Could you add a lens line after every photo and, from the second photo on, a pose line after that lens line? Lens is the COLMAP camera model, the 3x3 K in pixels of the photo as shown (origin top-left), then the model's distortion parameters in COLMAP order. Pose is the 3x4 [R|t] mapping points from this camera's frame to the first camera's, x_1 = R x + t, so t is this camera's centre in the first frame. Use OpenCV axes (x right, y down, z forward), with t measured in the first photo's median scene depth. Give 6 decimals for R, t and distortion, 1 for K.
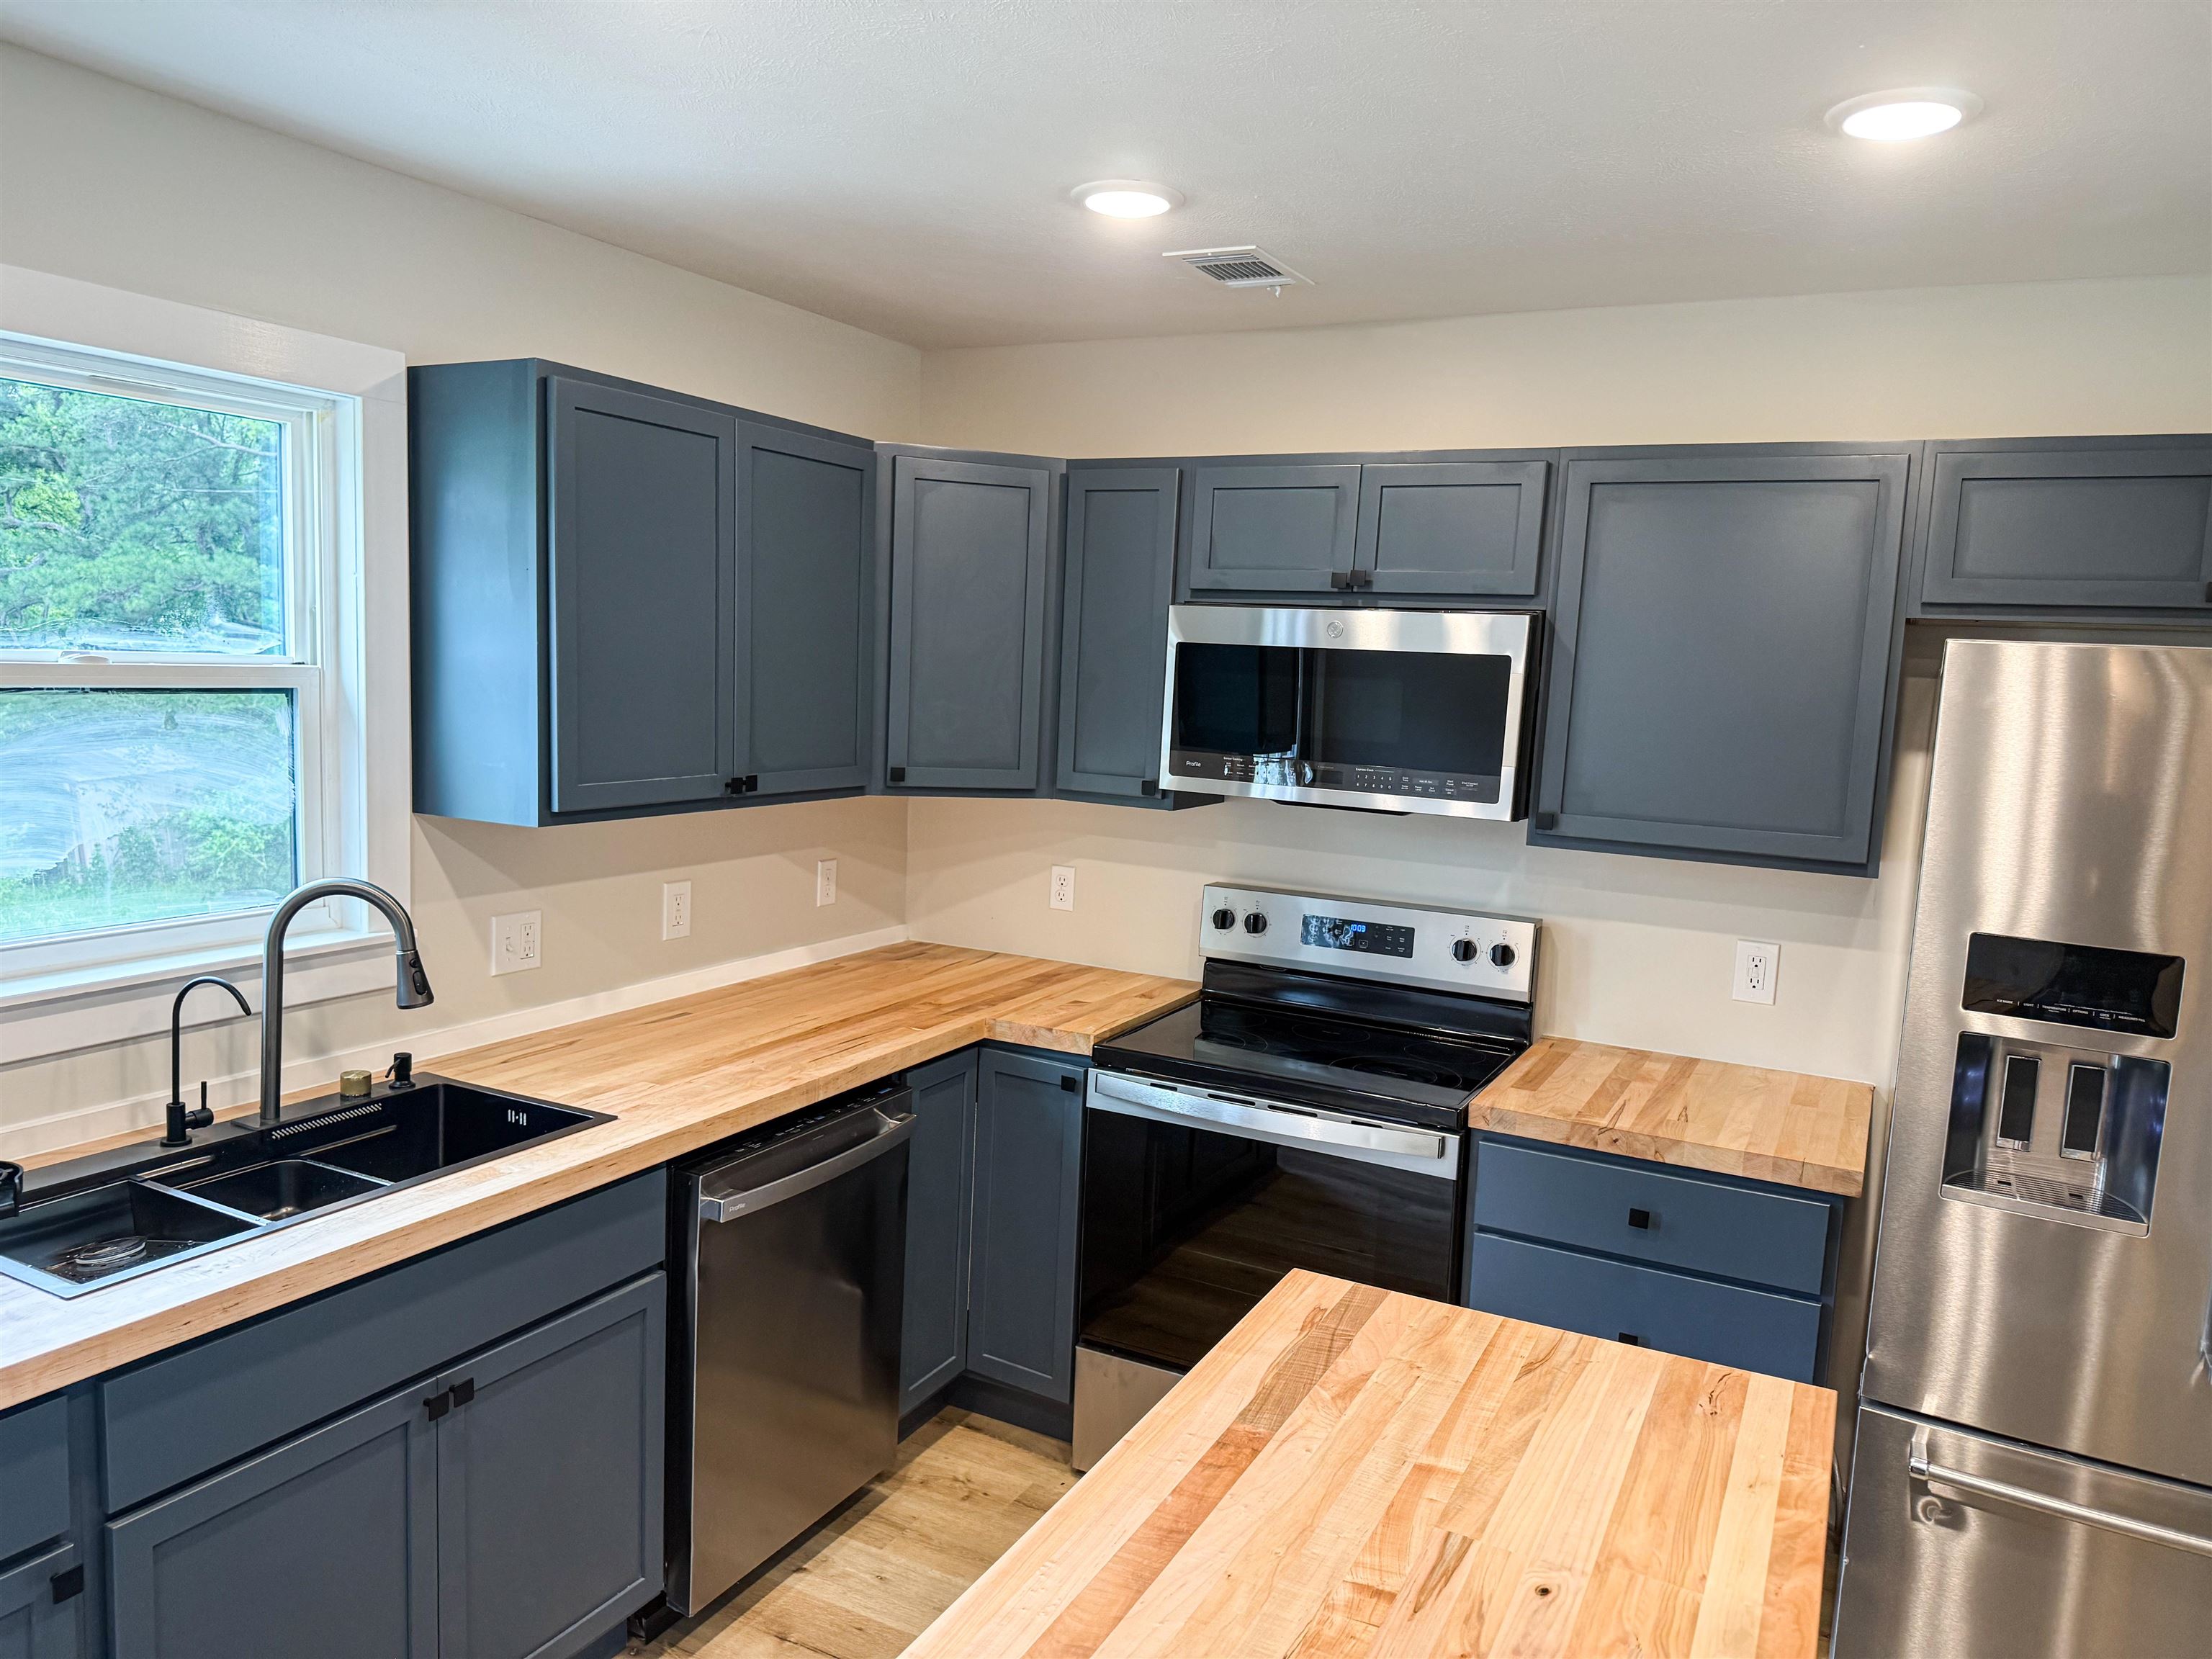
lens RADIAL K [[1561.5, 0, 1095.0], [0, 1561.5, 804.7], [0, 0, 1]] dist [0.040695, -0.067947]
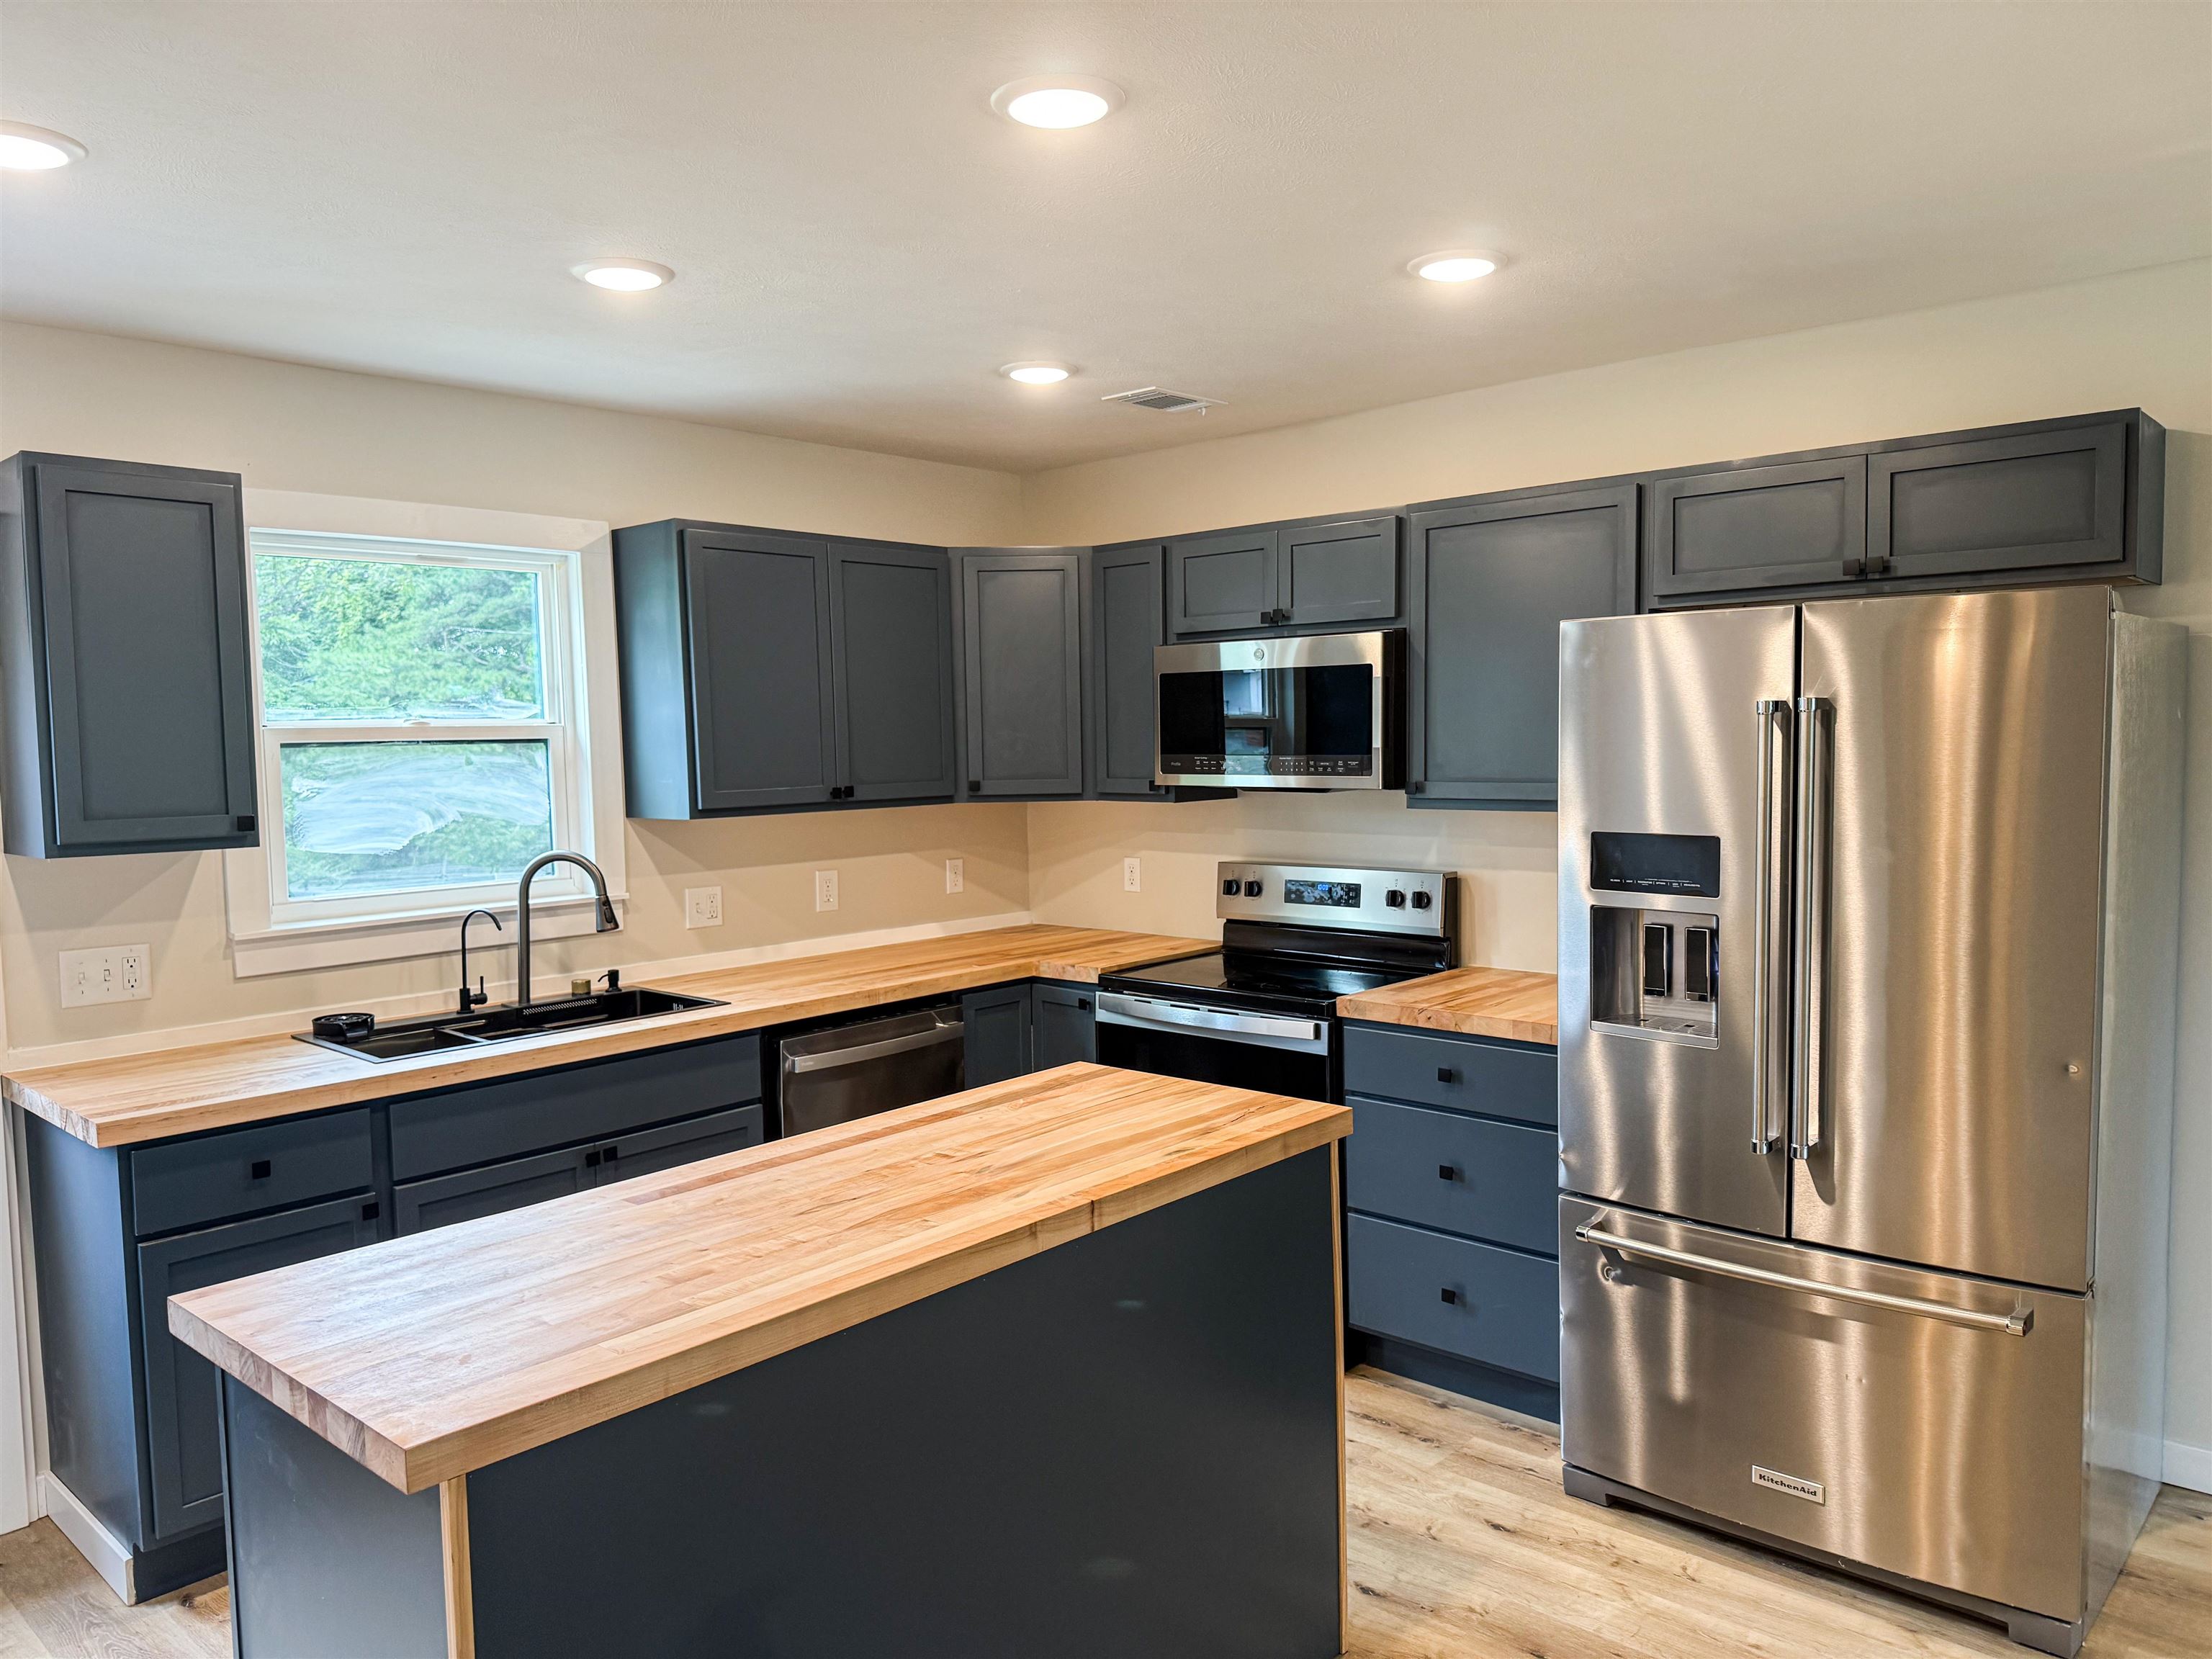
lens RADIAL K [[1561.5, 0, 1106.3], [0, 1561.5, 802.6], [0, 0, 1]] dist [0.040695, -0.067947]
pose [[0.965394, -0.051782, -0.255604, 0.404035], [0.037748, 0.997513, -0.059514, 0.097912], [0.258050, 0.047806, 0.964948, -0.347590]]
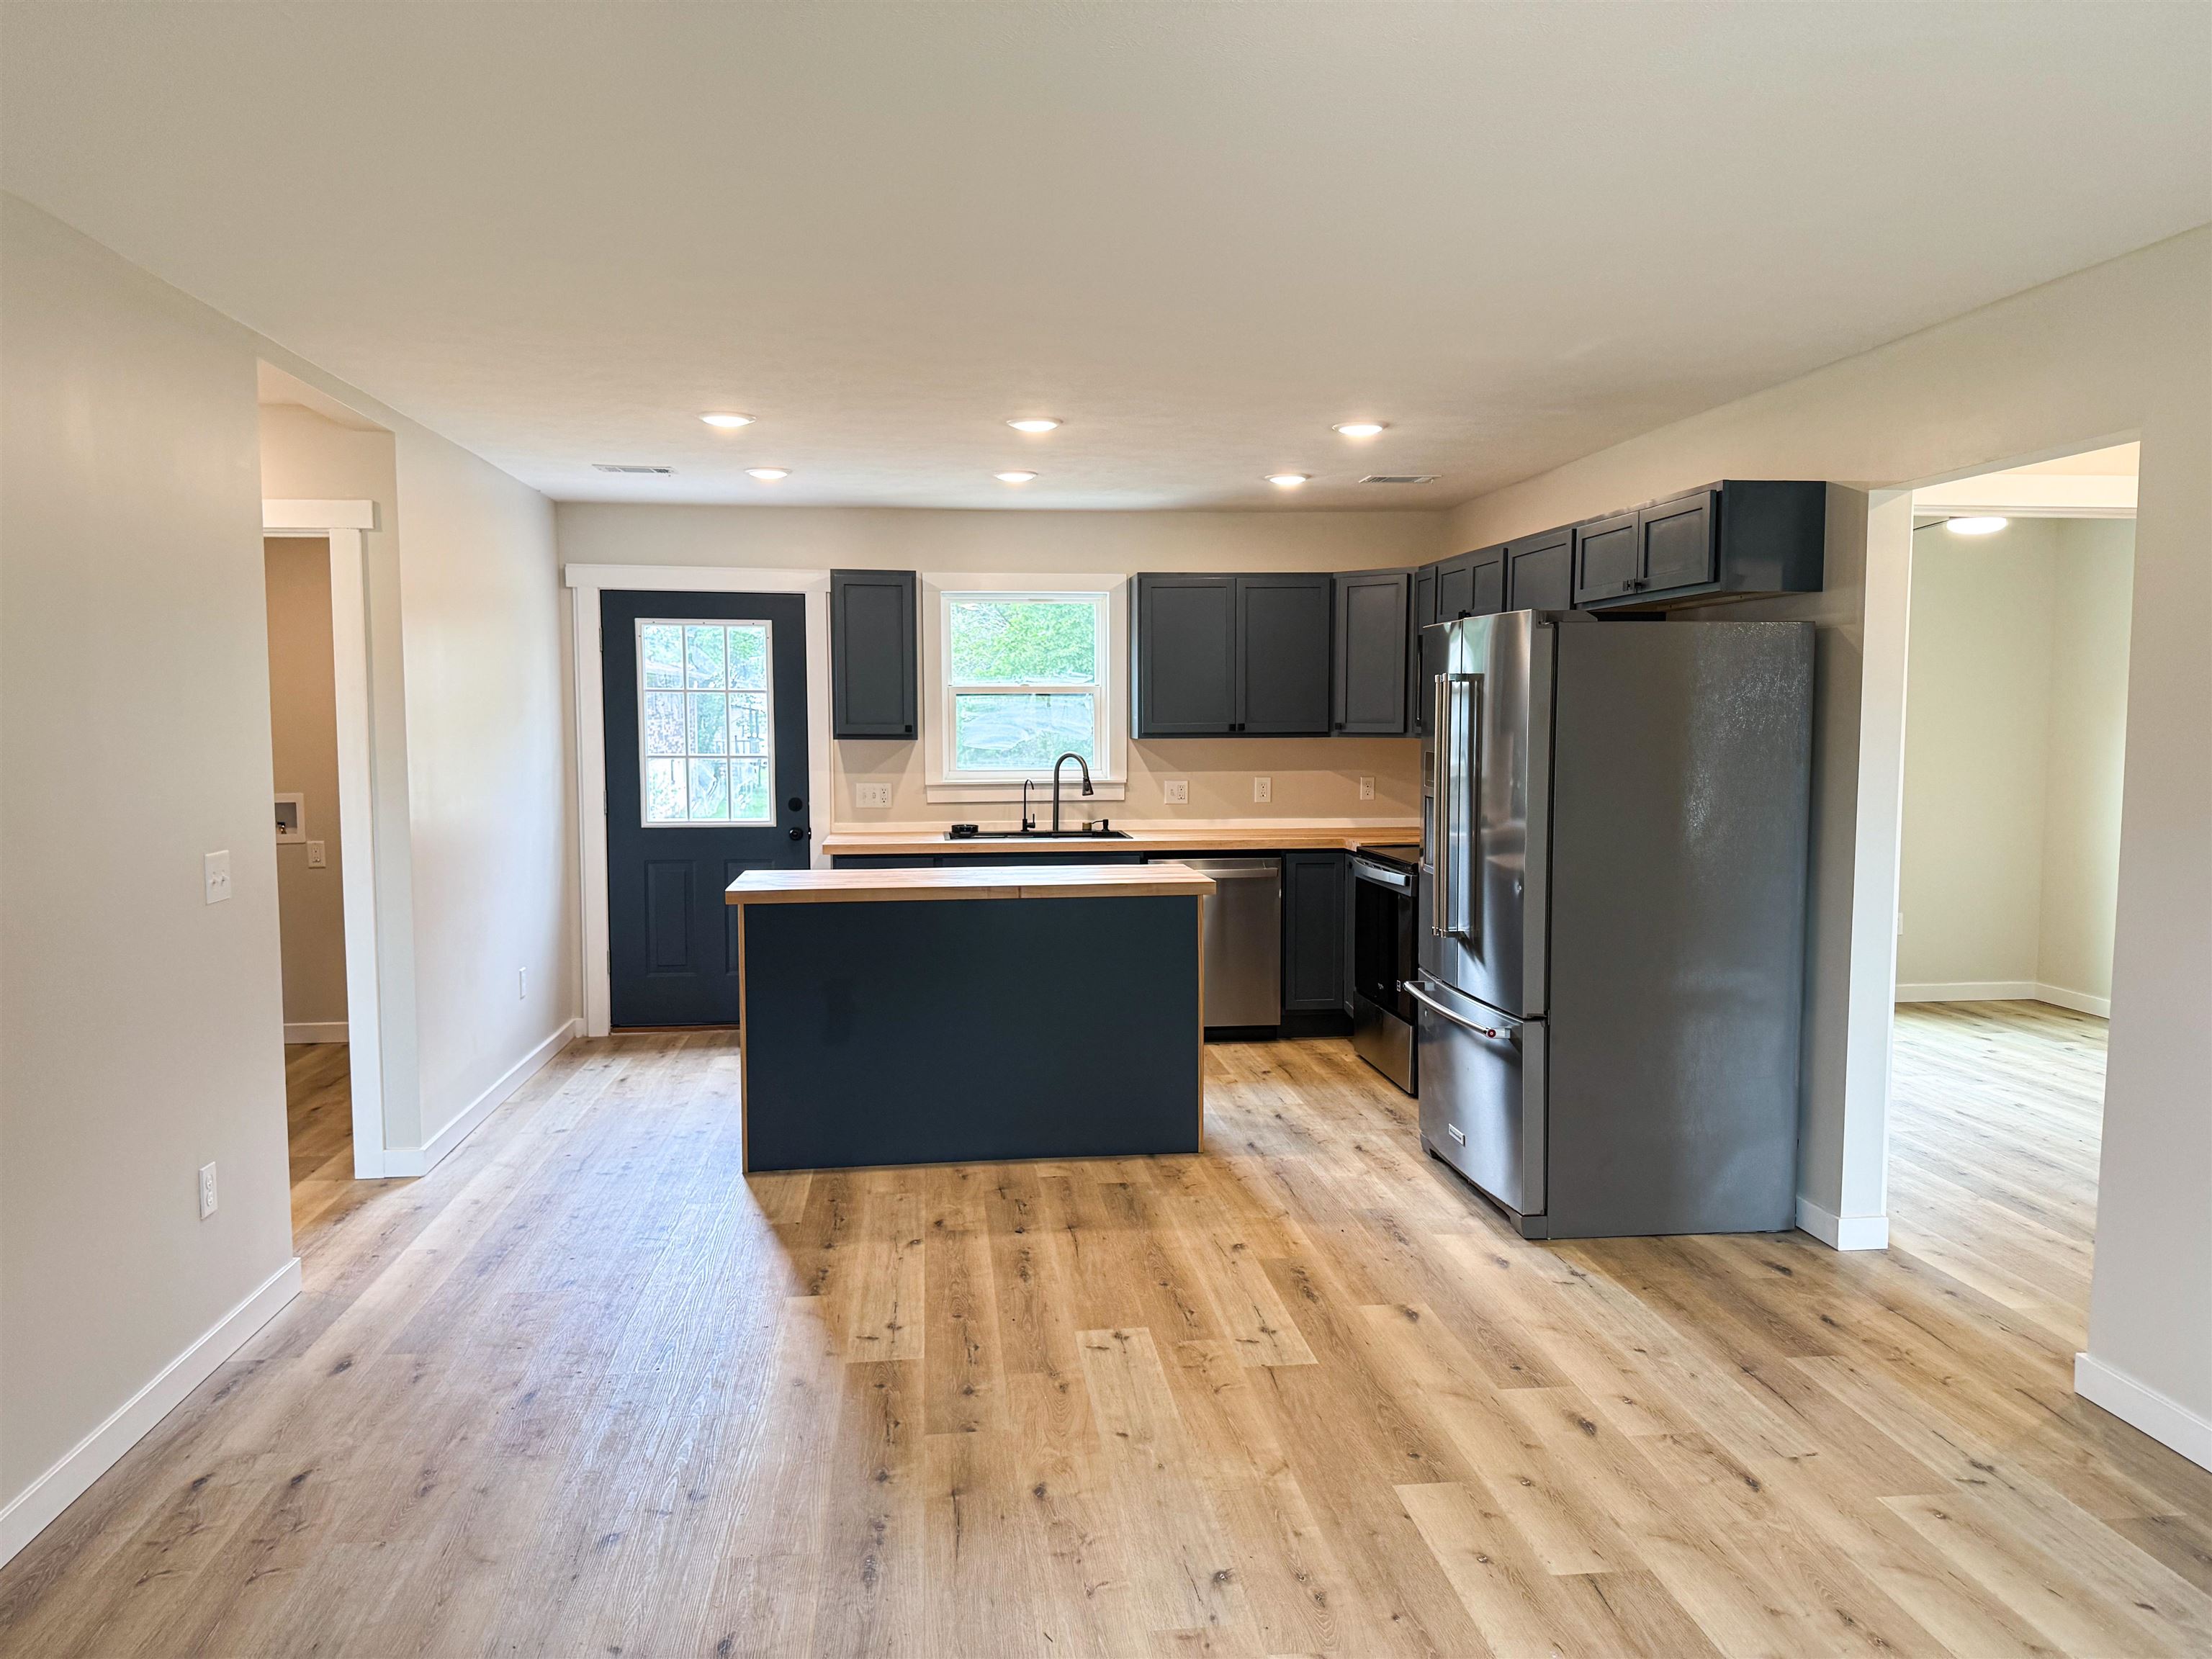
lens RADIAL K [[1561.5, 0, 1089.3], [0, 1561.5, 816.8], [0, 0, 1]] dist [0.040695, -0.067947]
pose [[0.552203, 0.010983, -0.833638, 1.779947], [-0.053031, 0.998351, -0.021975, 0.203803], [0.832022, 0.056343, 0.551875, -0.547468]]
